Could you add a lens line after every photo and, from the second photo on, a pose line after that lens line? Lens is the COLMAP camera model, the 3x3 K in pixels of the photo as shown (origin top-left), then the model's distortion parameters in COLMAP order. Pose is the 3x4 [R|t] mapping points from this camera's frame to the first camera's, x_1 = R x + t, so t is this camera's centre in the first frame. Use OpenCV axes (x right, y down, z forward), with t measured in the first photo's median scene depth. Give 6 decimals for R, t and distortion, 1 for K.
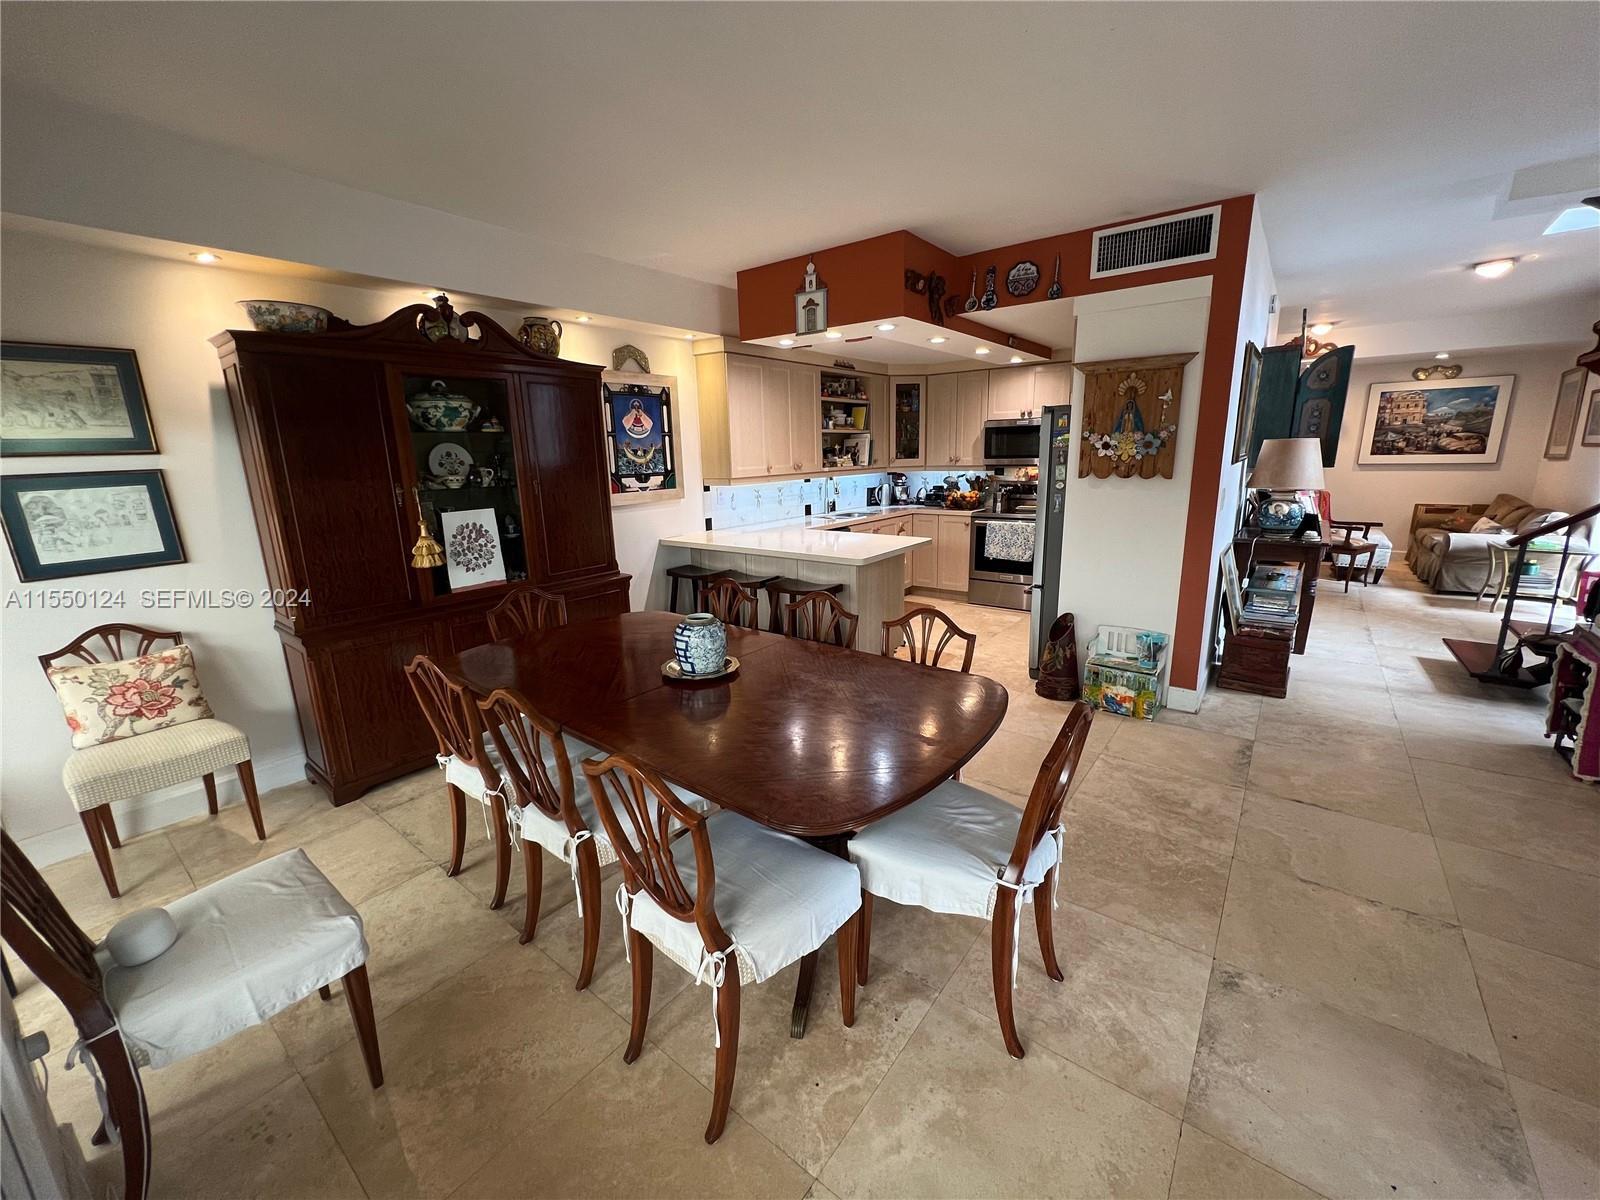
lens RADIAL K [[637.4, 0, 802.9], [0, 637.4, 597.7], [0, 0, 1]] dist [0.002703, -0.000186]
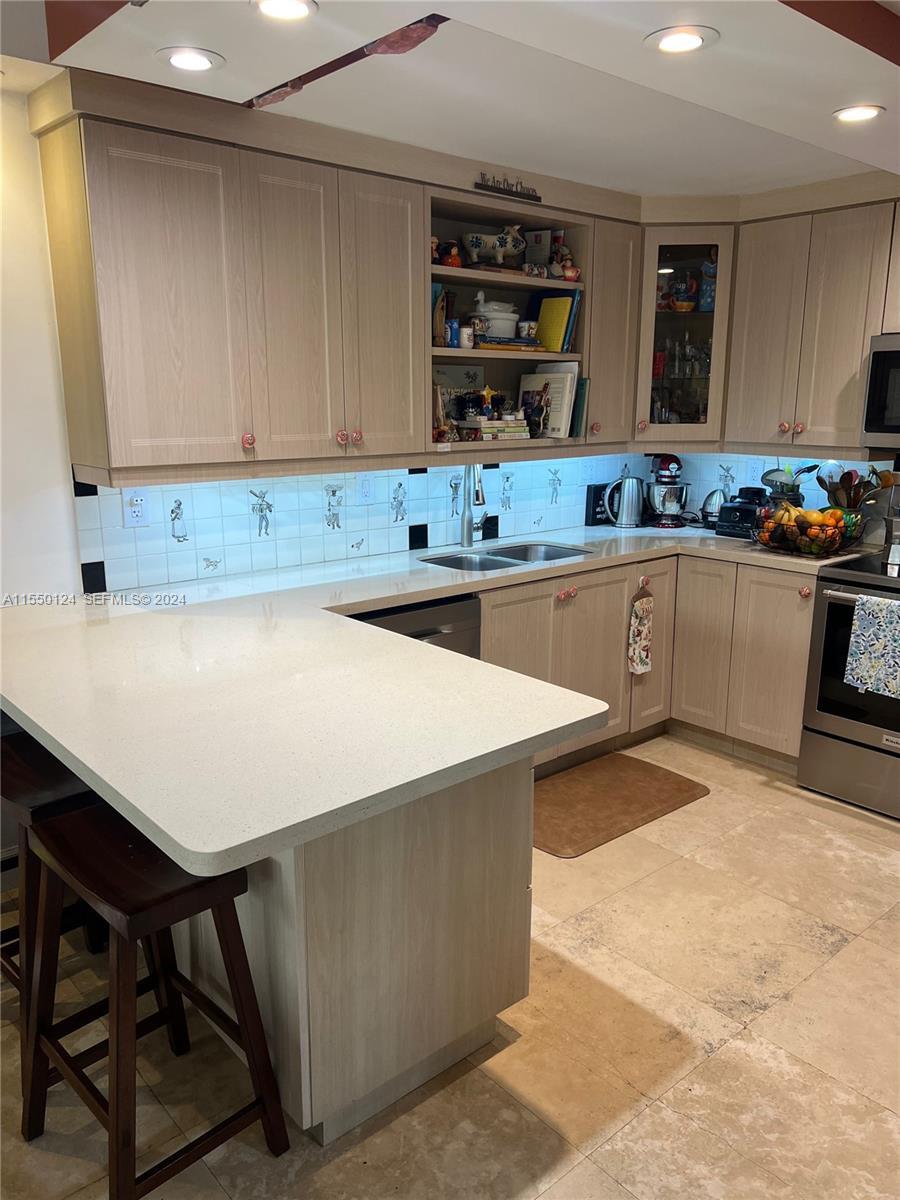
lens RADIAL K [[898.6, 0, 446.4], [0, 898.6, 607.2], [0, 0, 1]] dist [0.037093, -0.037987]
pose [[0.979382, 0.072304, -0.188636, 0.145740], [-0.070661, 0.997381, 0.015430, -0.101051], [0.189258, -0.001782, 0.981926, 0.407321]]
